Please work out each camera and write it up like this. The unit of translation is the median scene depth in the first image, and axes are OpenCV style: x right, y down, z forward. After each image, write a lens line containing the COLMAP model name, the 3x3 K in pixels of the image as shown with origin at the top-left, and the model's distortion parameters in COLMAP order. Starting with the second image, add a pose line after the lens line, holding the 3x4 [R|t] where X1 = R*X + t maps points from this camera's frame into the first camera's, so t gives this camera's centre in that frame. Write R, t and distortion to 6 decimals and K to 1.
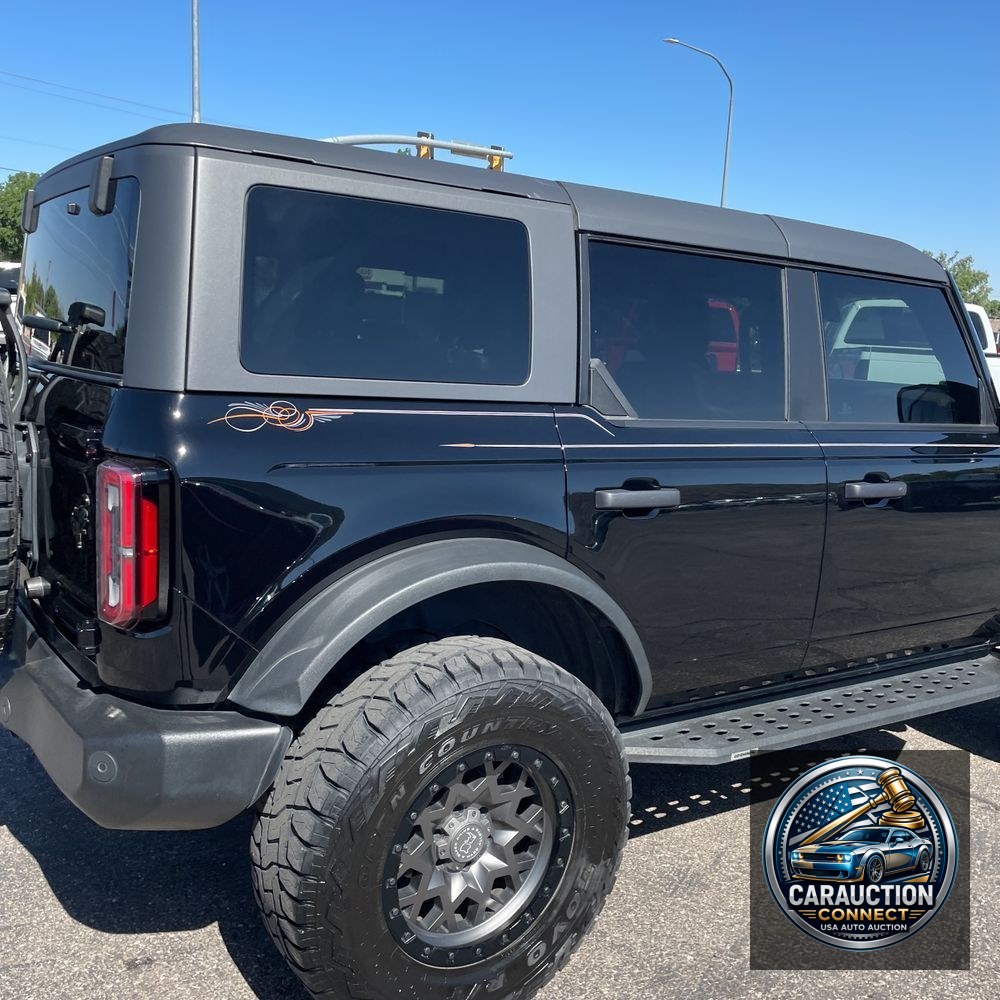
lens RADIAL K [[984.3, 0, 501.5], [0, 984.3, 534.9], [0, 0, 1]] dist [0.087782, -0.116871]
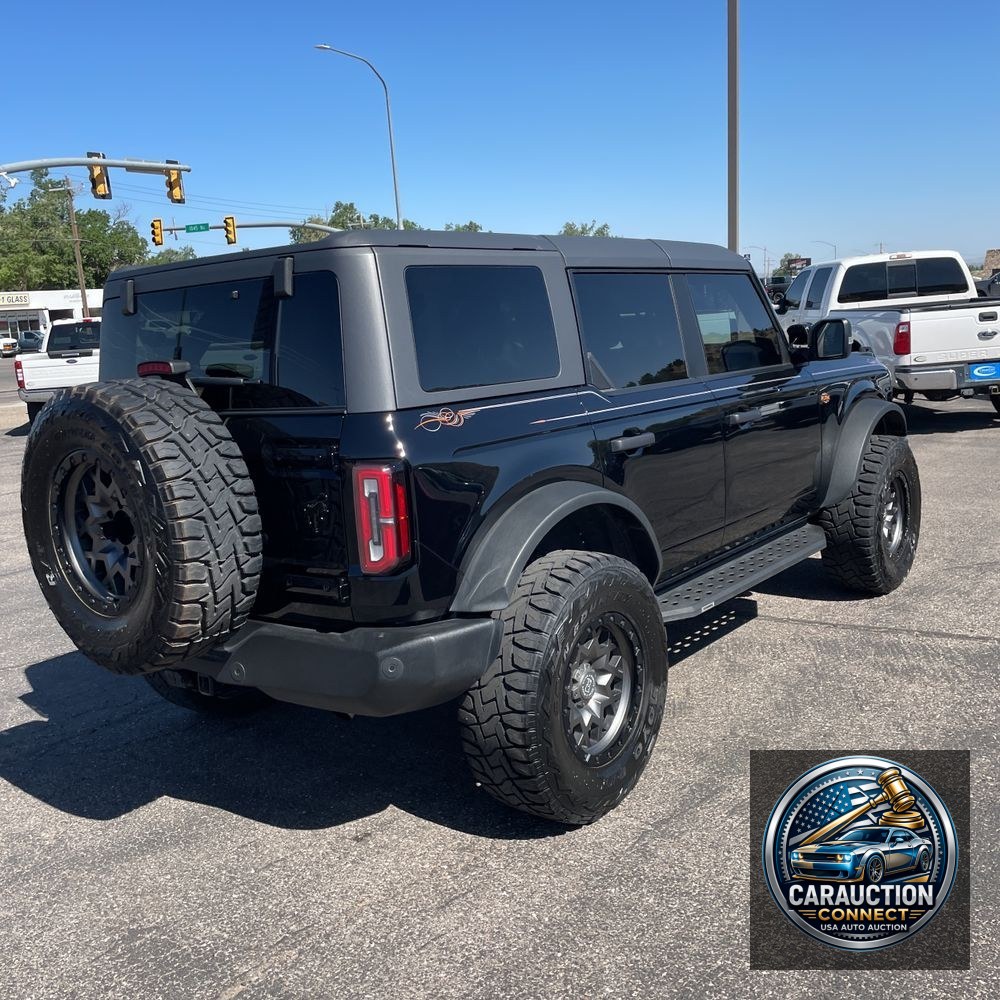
lens RADIAL K [[980.4, 0, 496.4], [0, 980.4, 515.8], [0, 0, 1]] dist [0.091421, -0.129211]
pose [[0.944929, -0.177999, 0.274636, -0.504453], [0.181088, 0.983363, 0.014282, 0.014352], [-0.272609, 0.036238, 0.961442, -0.373091]]
